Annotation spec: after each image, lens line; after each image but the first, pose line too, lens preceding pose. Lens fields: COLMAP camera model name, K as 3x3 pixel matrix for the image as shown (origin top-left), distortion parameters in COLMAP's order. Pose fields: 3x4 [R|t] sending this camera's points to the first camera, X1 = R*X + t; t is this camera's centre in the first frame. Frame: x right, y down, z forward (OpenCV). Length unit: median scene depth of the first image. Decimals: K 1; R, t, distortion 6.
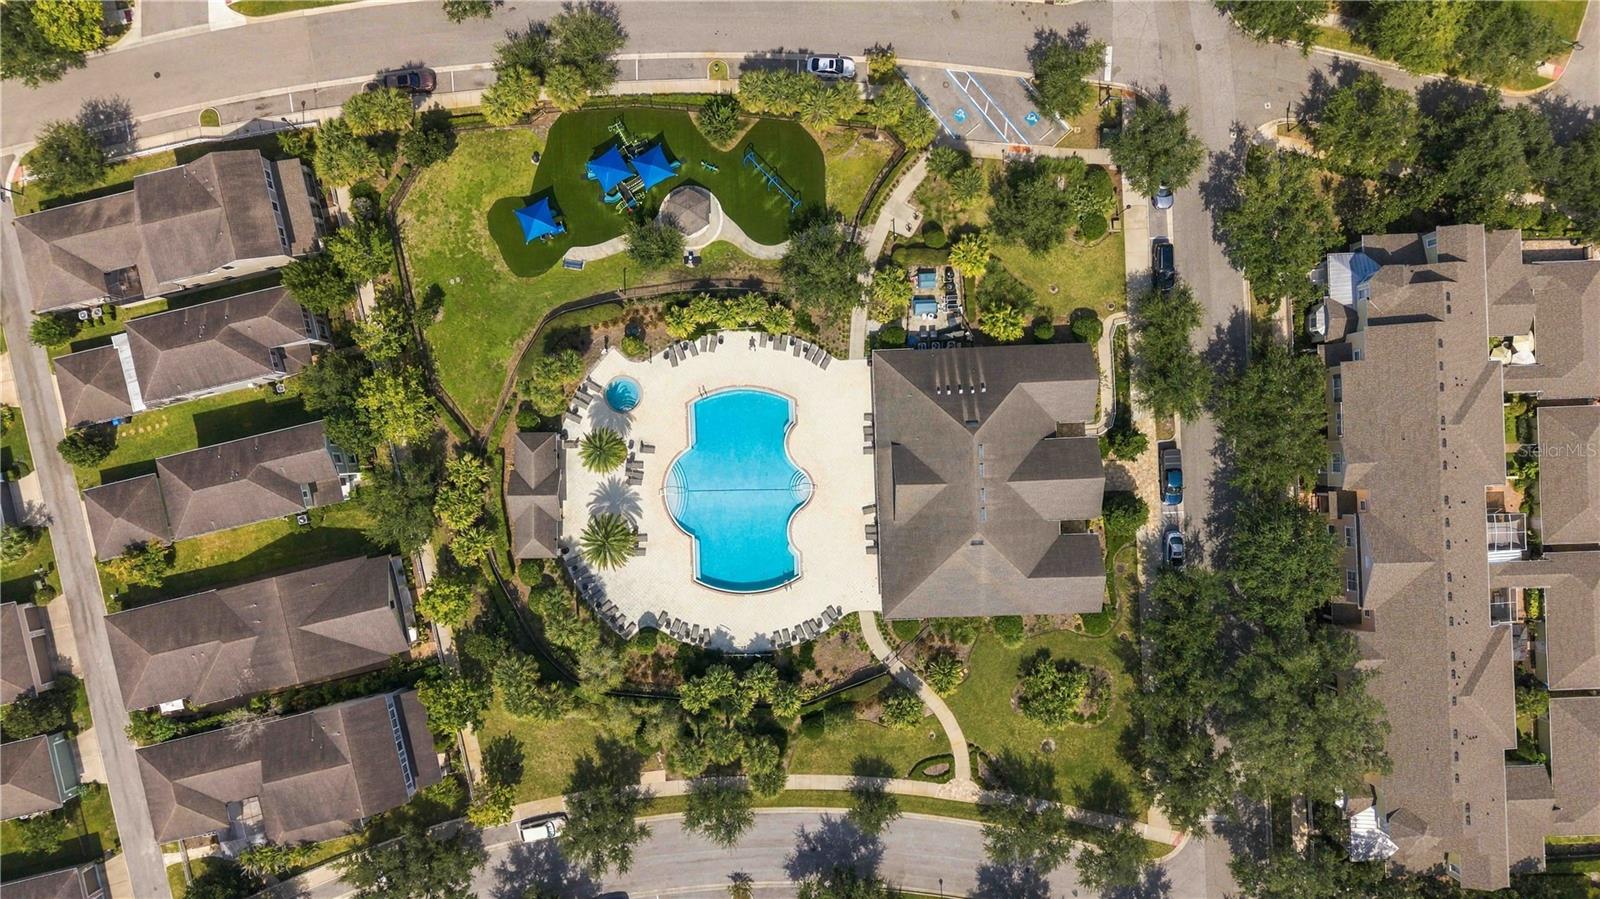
lens RADIAL K [[1071.5, 0, 796.3], [0, 1071.5, 455.4], [0, 0, 1]] dist [0.007369, -0.001793]
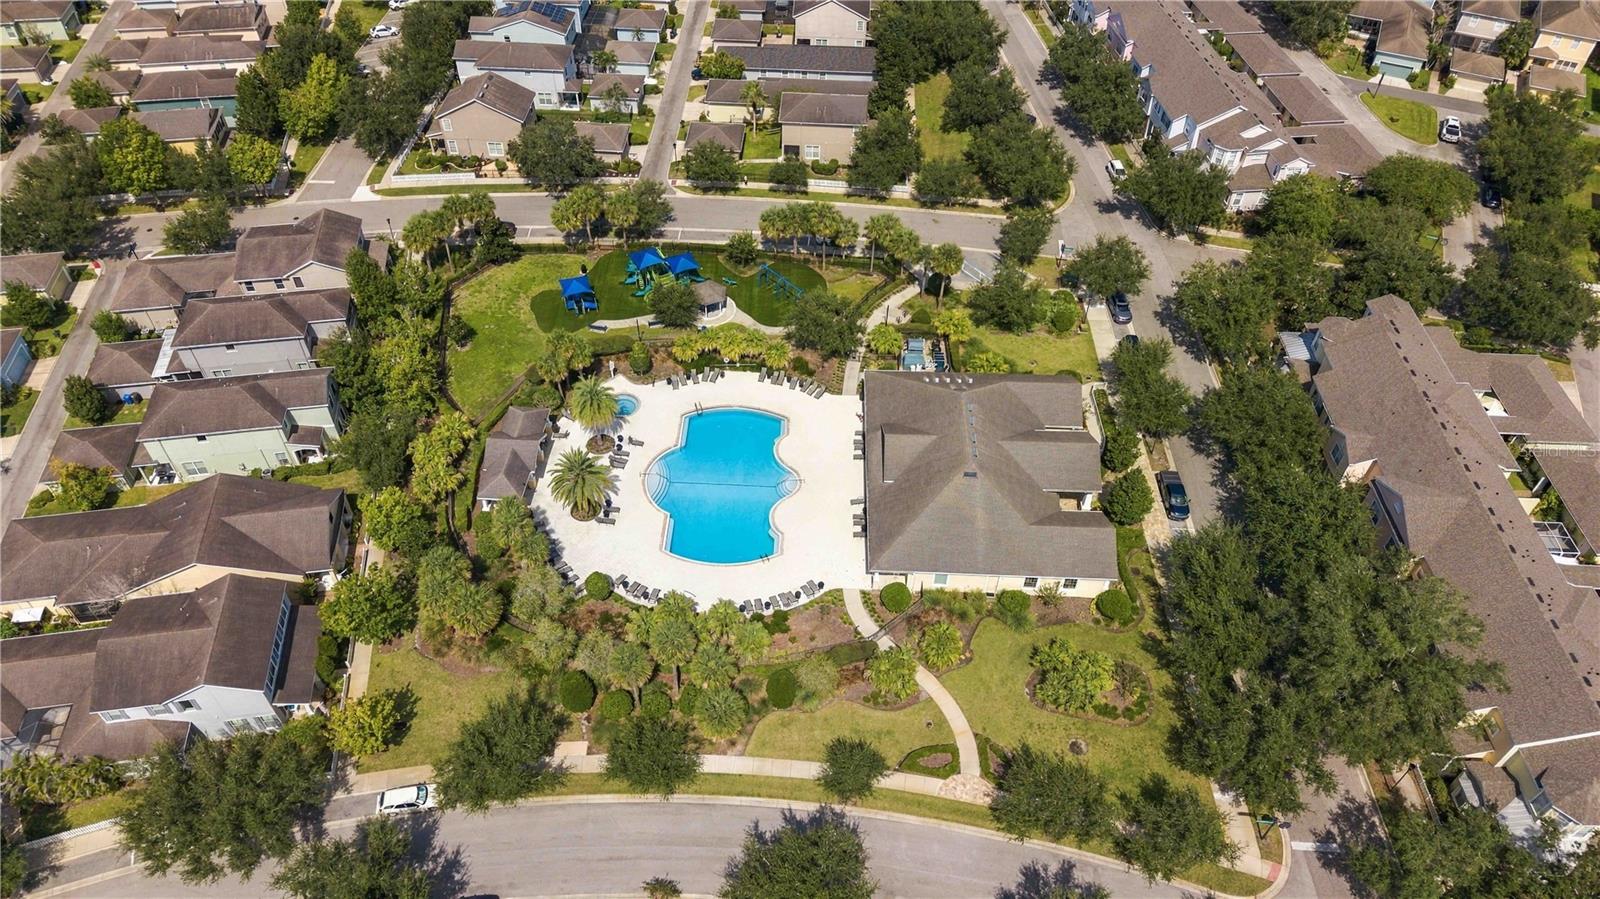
lens RADIAL K [[1071.5, 0, 796.3], [0, 1071.5, 455.4], [0, 0, 1]] dist [0.007369, -0.001793]
pose [[0.997744, 0.057596, -0.034491, 0.044182], [-0.065355, 0.715818, -0.695221, 0.680429], [-0.015353, 0.695907, 0.717968, 0.291143]]
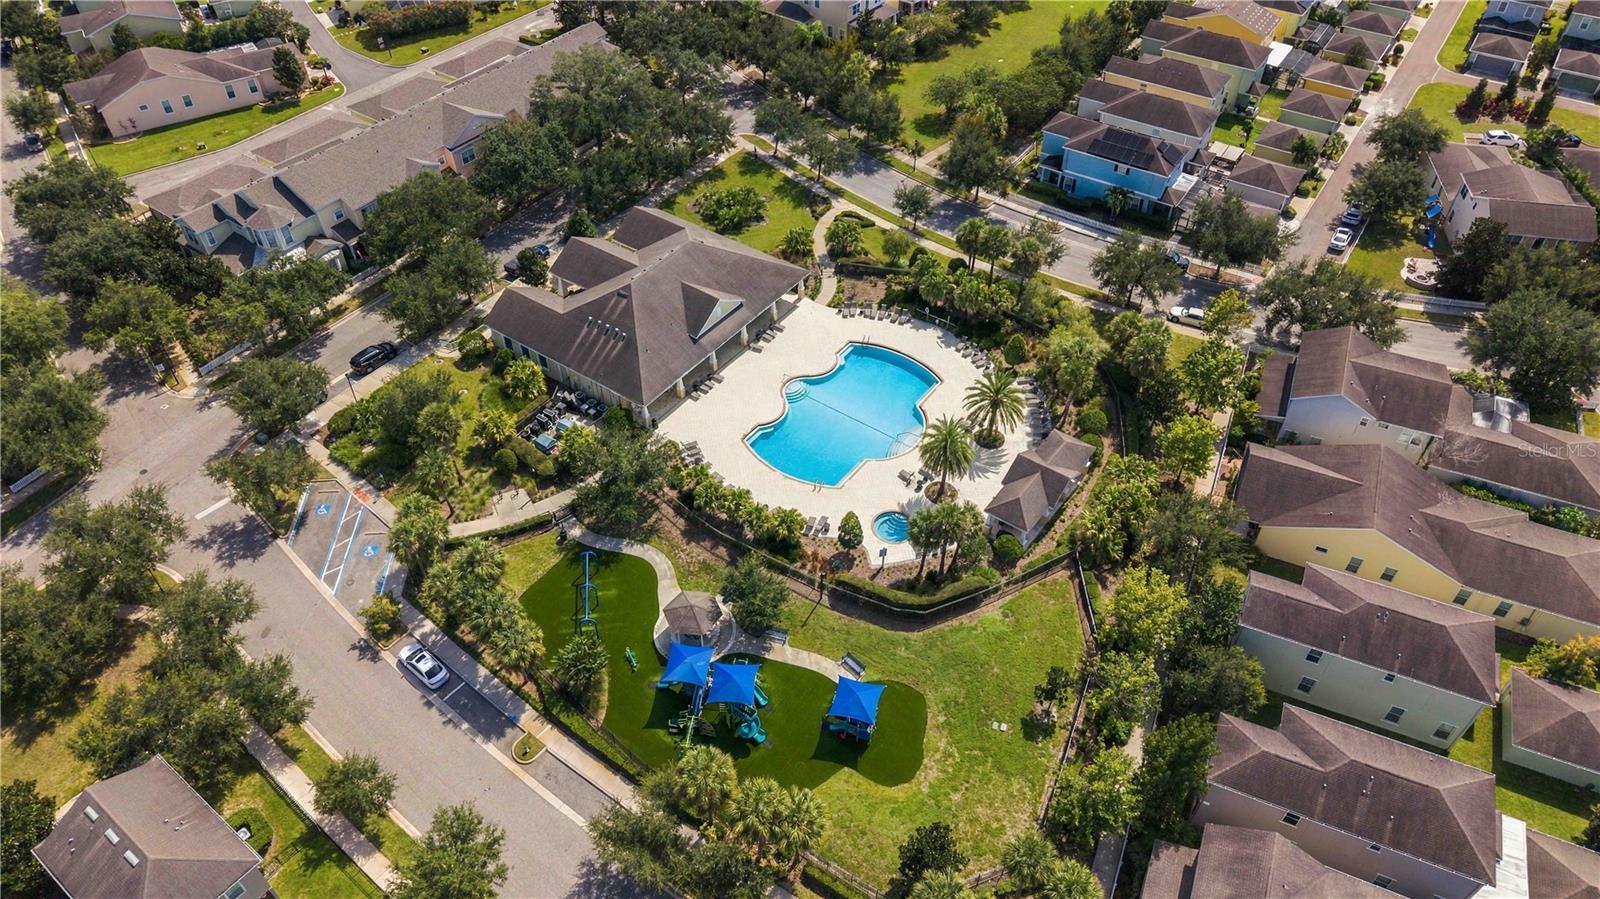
lens RADIAL K [[1071.5, 0, 796.3], [0, 1071.5, 455.4], [0, 0, 1]] dist [0.007369, -0.001793]
pose [[-0.789736, -0.425681, 0.441716, -0.448467], [0.613445, -0.549788, 0.566938, -0.550643], [0.001515, 0.718700, 0.695319, 0.370340]]
